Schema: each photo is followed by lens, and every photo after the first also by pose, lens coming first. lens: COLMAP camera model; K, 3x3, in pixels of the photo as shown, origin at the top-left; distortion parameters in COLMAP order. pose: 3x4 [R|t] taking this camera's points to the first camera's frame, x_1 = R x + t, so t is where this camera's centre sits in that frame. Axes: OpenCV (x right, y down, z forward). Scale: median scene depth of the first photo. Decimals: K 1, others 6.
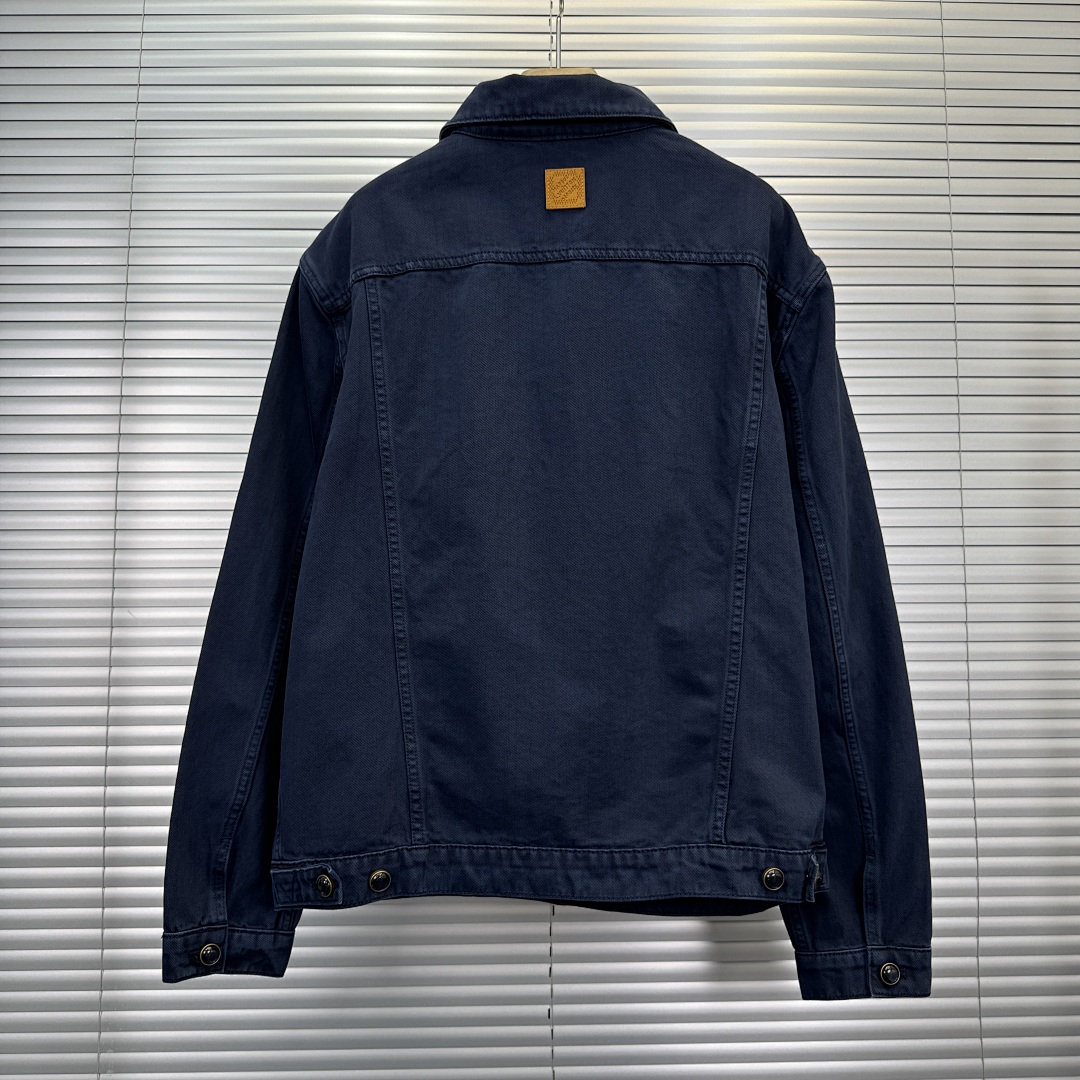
lens RADIAL K [[970.9, 0, 540.0], [0, 970.9, 540.0], [0, 0, 1]] dist [0.117288, -0.268470]
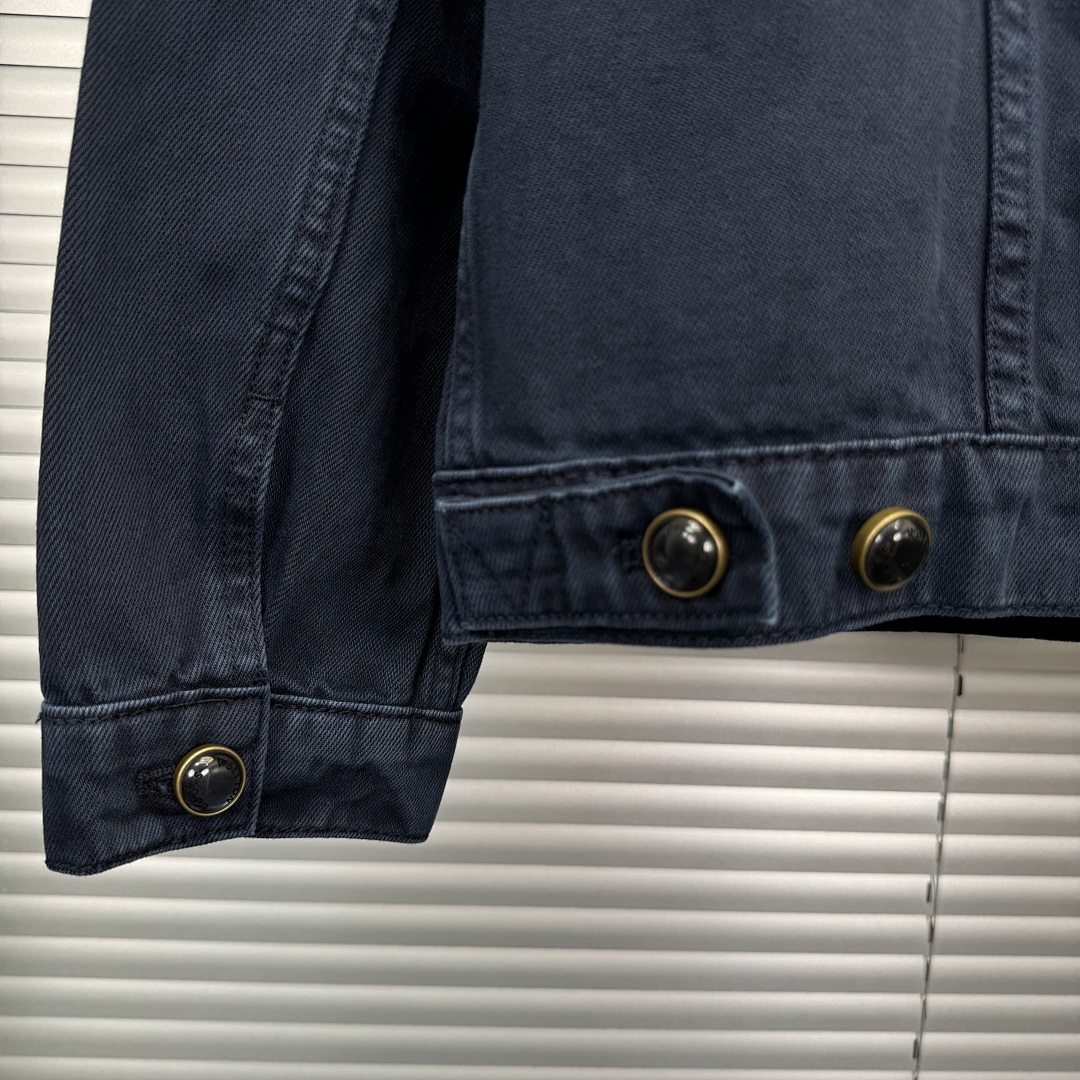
lens RADIAL K [[970.9, 0, 540.0], [0, 970.9, 540.0], [0, 0, 1]] dist [0.117288, -0.268470]
pose [[0.998431, 0.049066, 0.026984, -0.247487], [-0.053704, 0.975517, 0.213266, 0.282323], [-0.015859, -0.214381, 0.976621, 0.722724]]
